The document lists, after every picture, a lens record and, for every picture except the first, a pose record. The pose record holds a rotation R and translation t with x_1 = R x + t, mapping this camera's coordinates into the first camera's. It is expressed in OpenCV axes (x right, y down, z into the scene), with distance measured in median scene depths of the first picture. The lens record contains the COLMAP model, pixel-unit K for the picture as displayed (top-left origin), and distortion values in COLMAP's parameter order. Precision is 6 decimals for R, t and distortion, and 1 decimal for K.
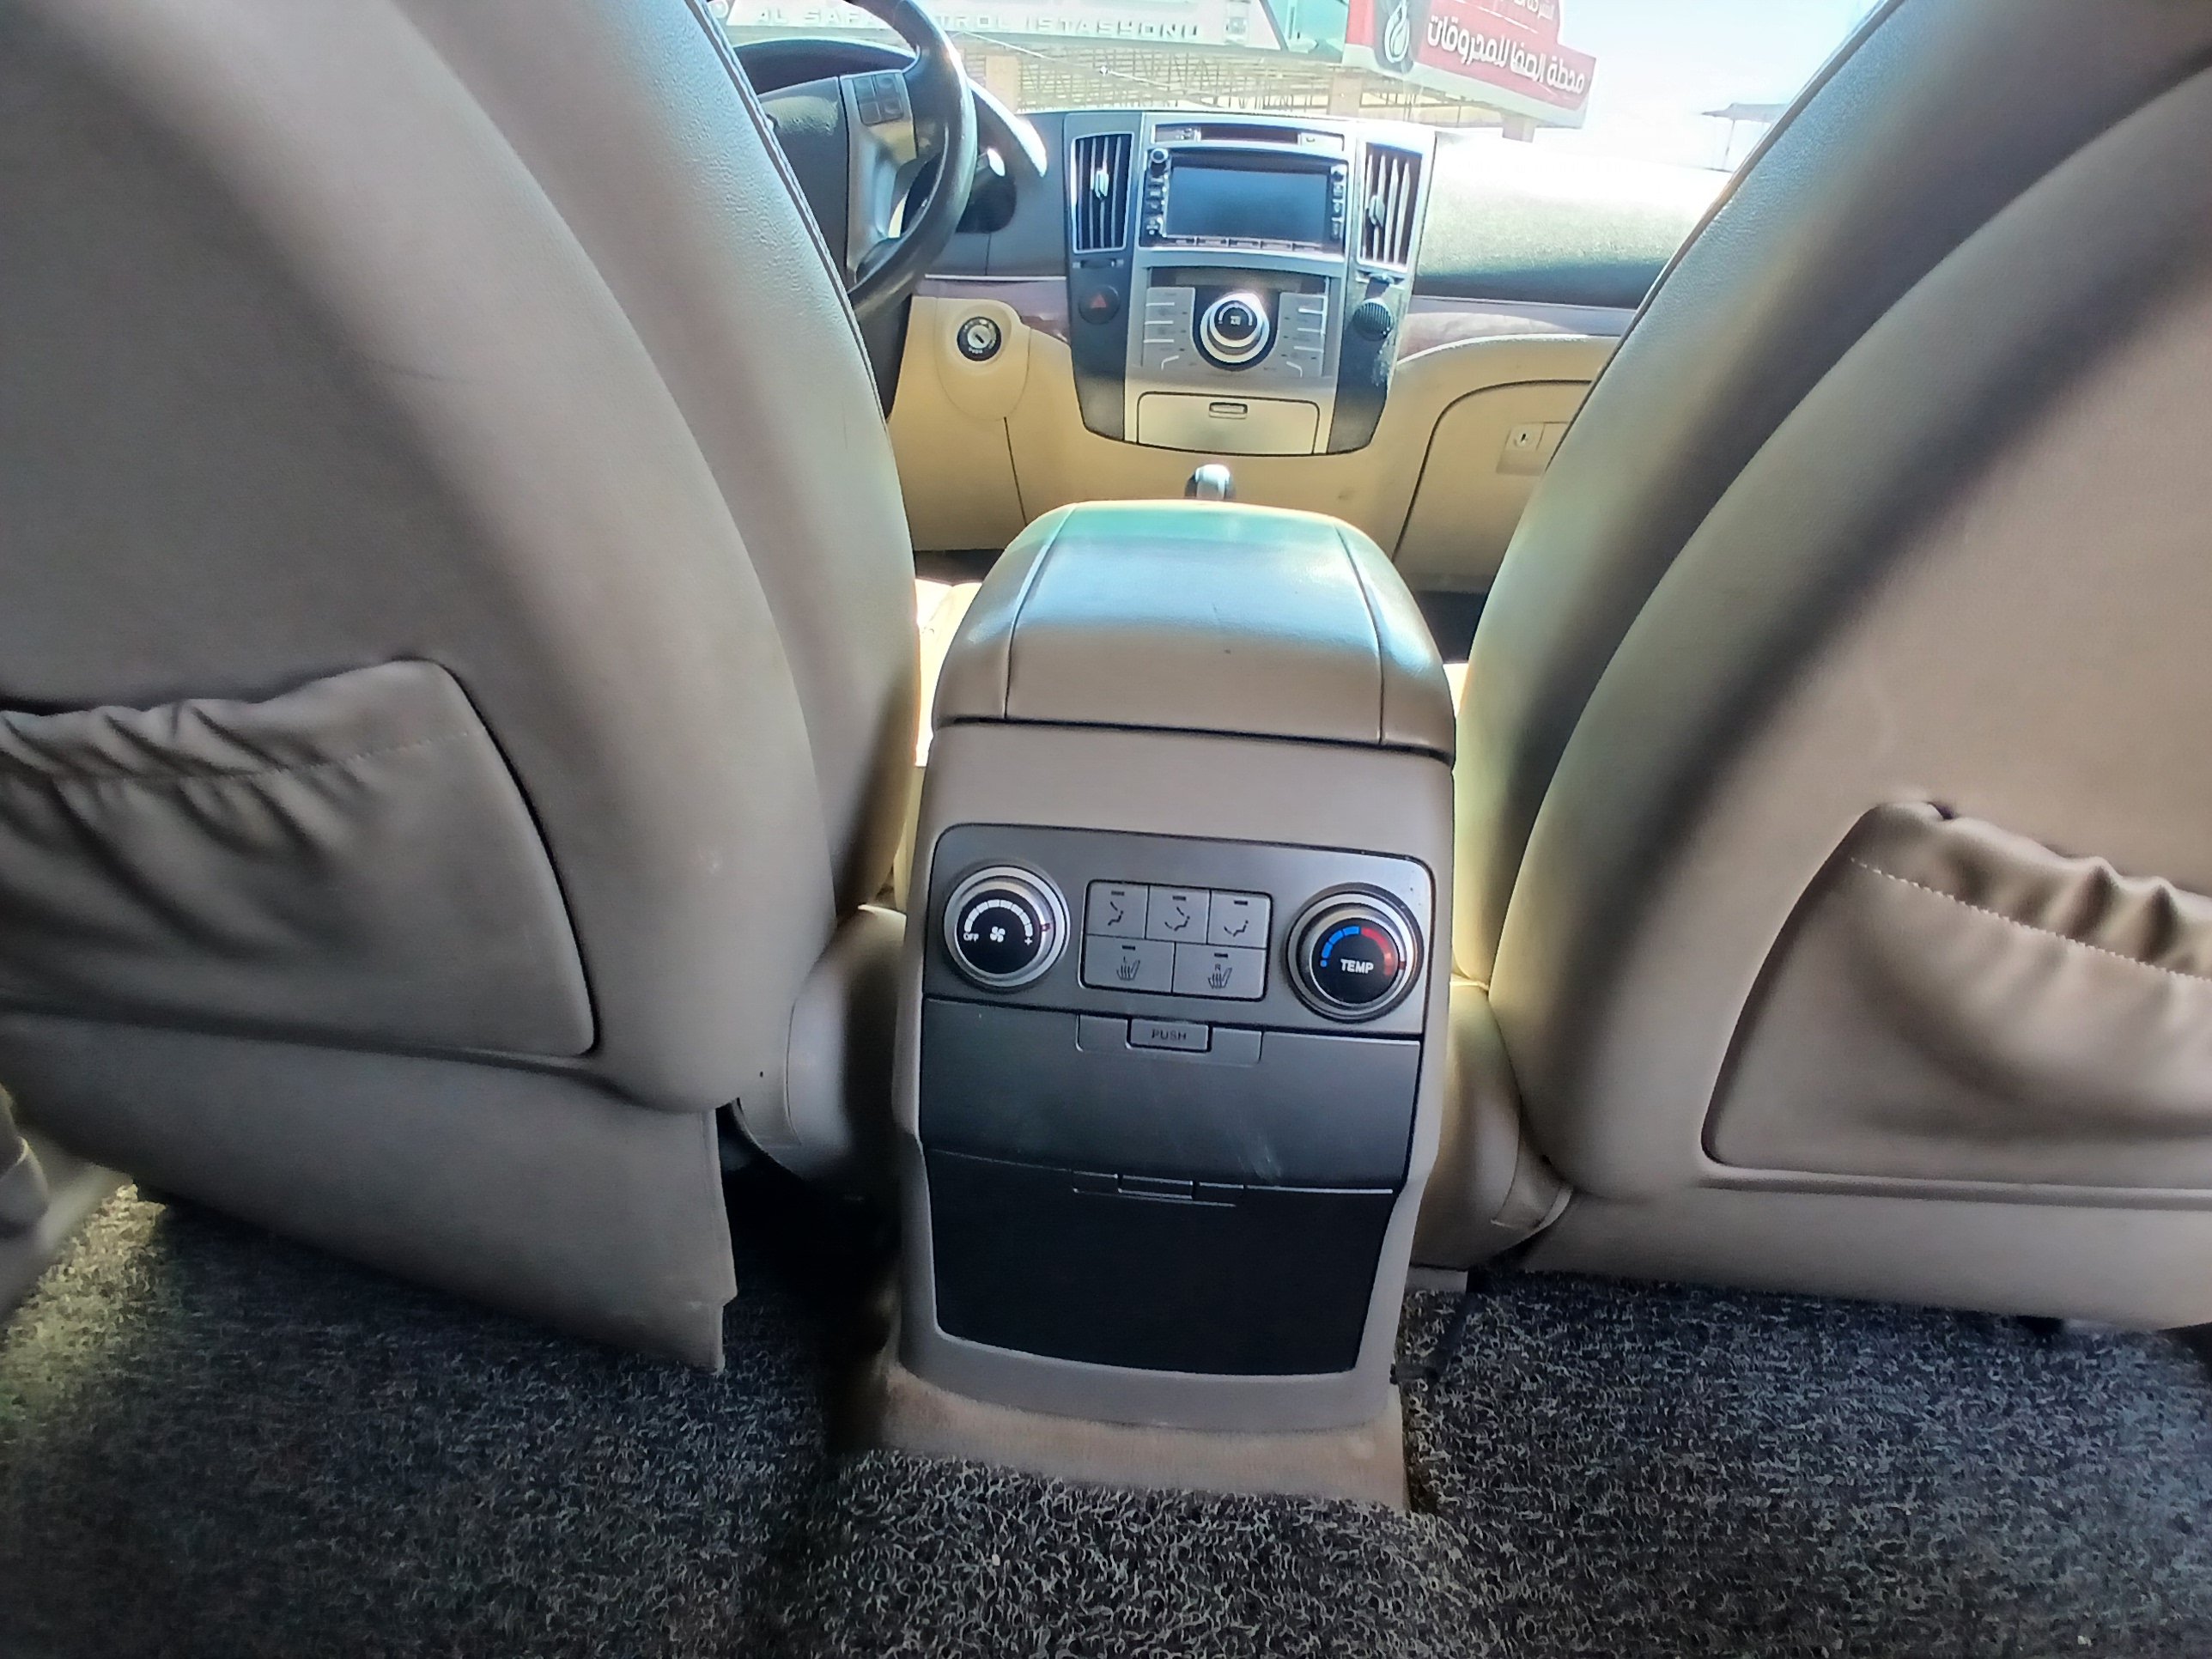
lens RADIAL K [[1099.0, 0, 1107.6], [0, 1099.0, 835.5], [0, 0, 1]] dist [-0.028262, -0.024418]
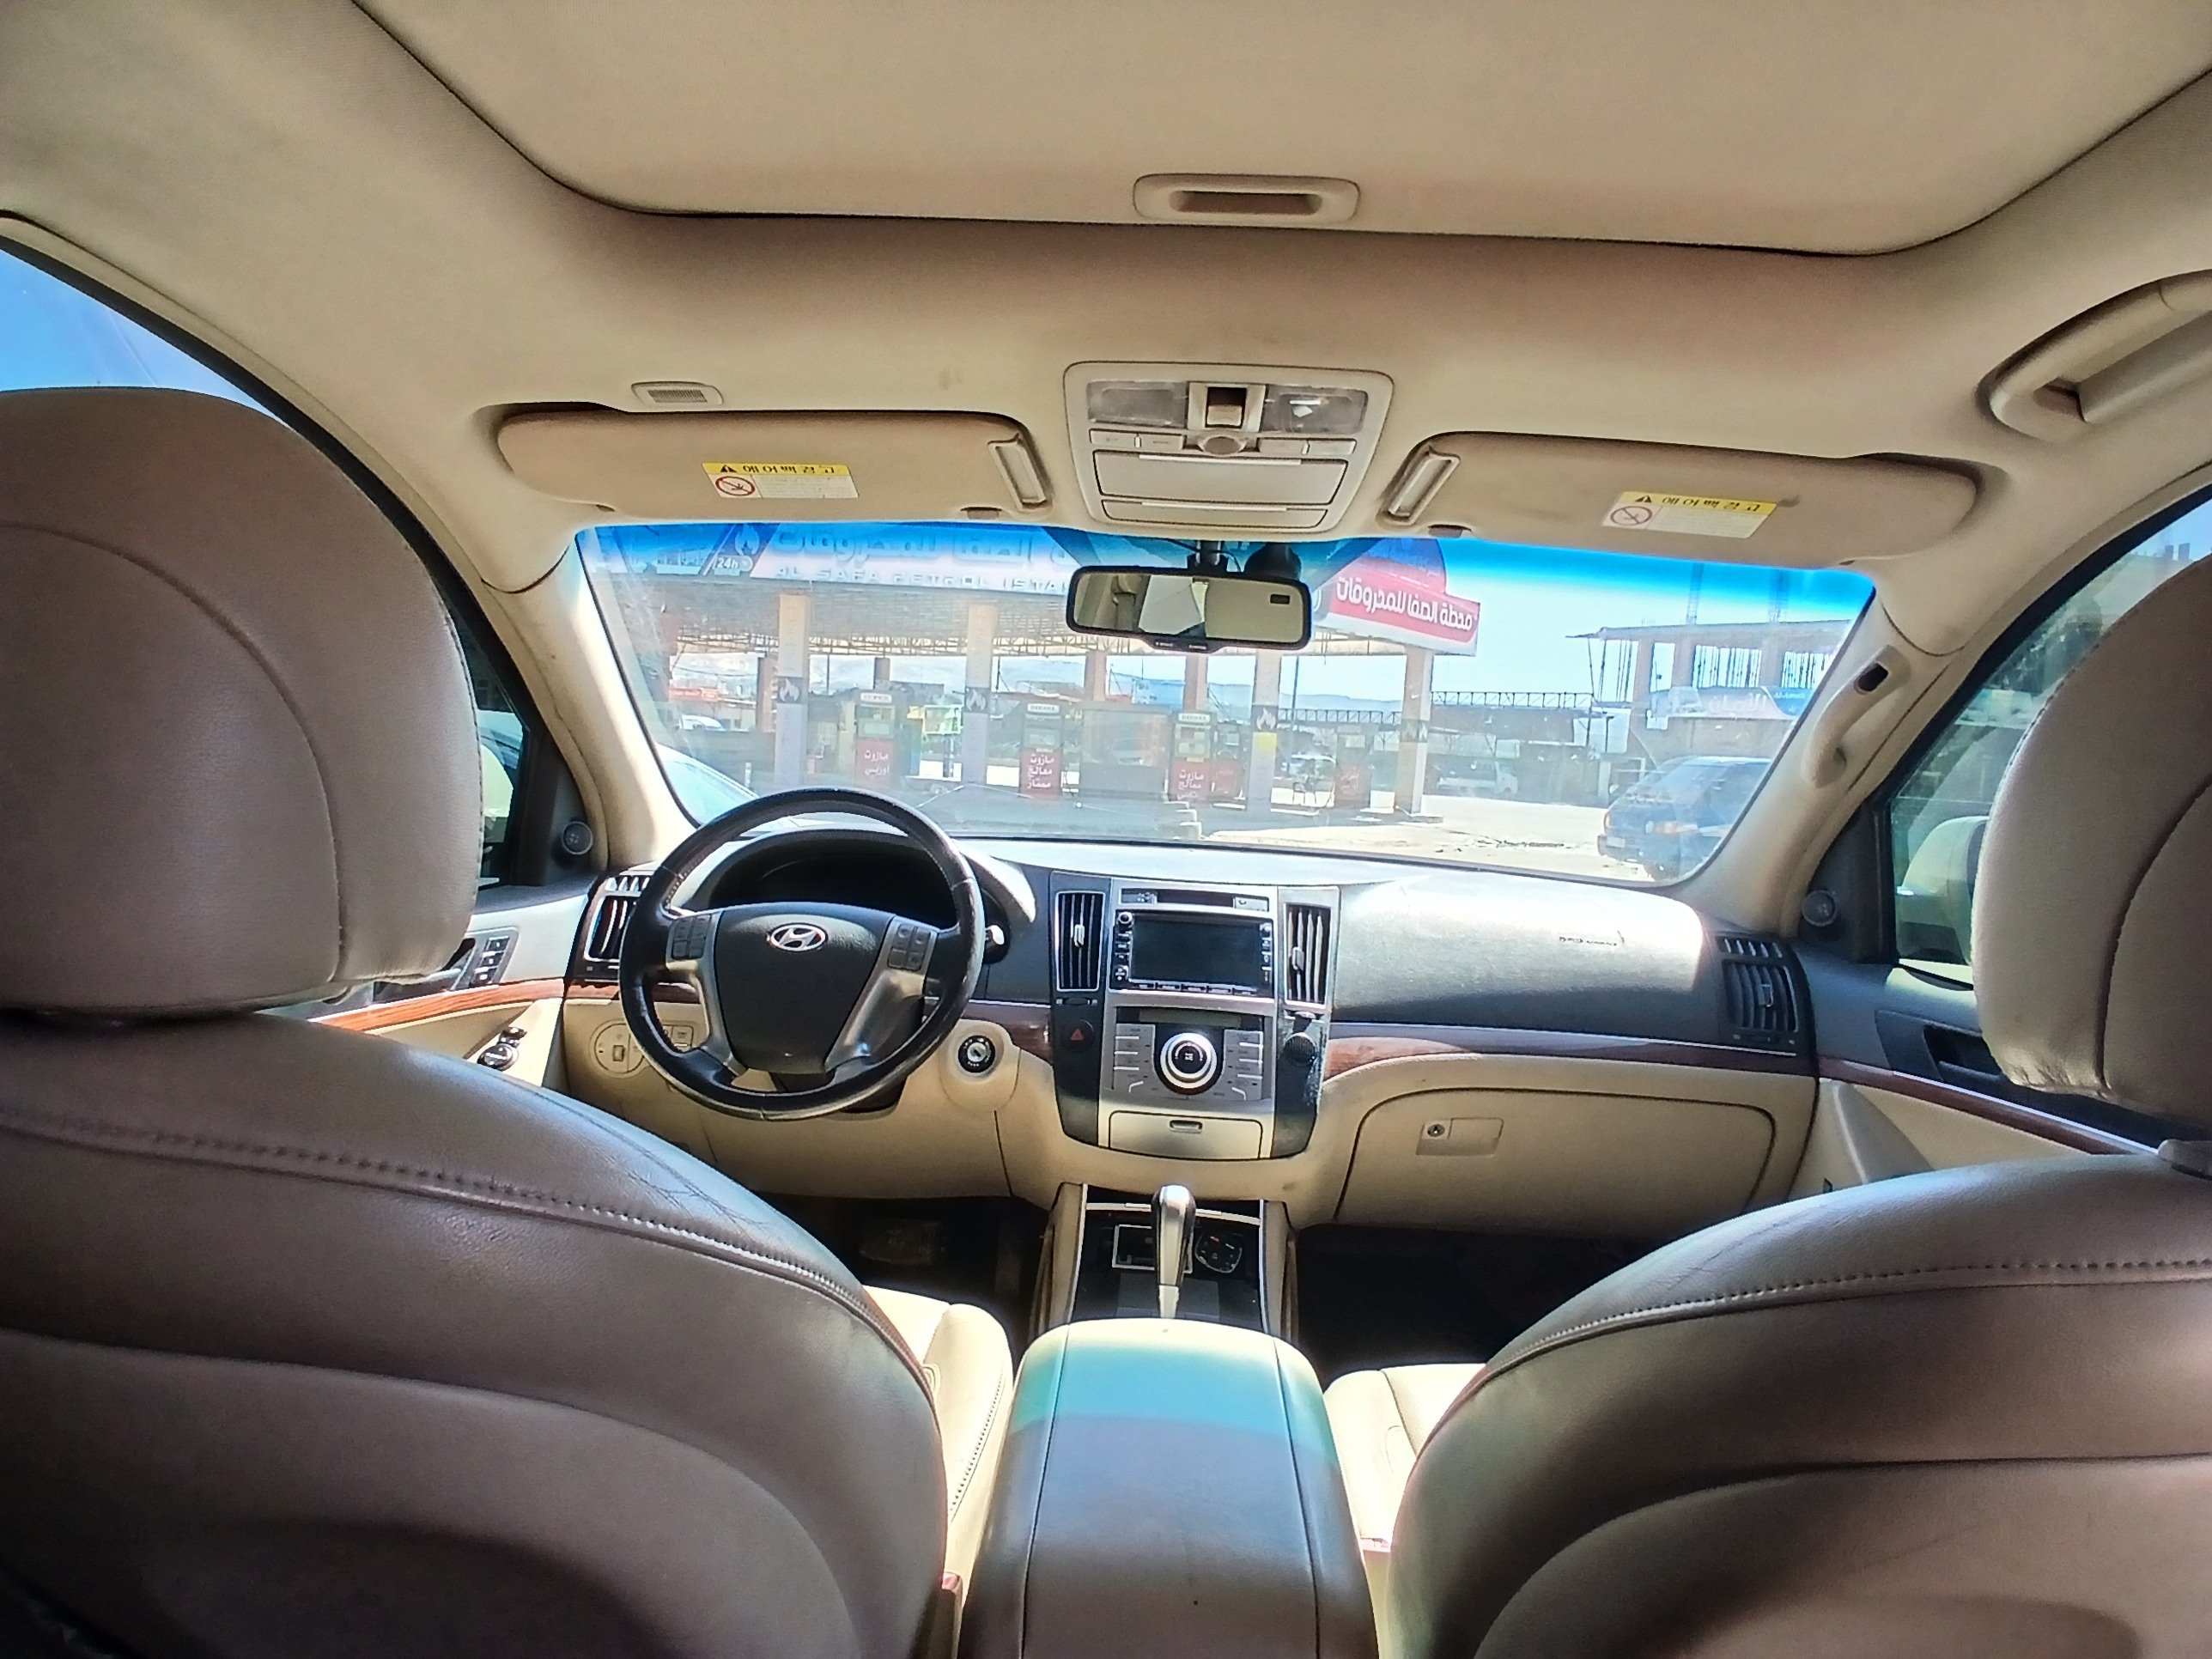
lens RADIAL K [[1099.0, 0, 1096.4], [0, 1099.0, 812.7], [0, 0, 1]] dist [-0.028262, -0.024418]
pose [[0.999664, 0.005544, 0.025327, -0.018962], [0.005516, 0.909034, -0.416686, -0.201221], [-0.025333, 0.416686, 0.908698, -0.225639]]
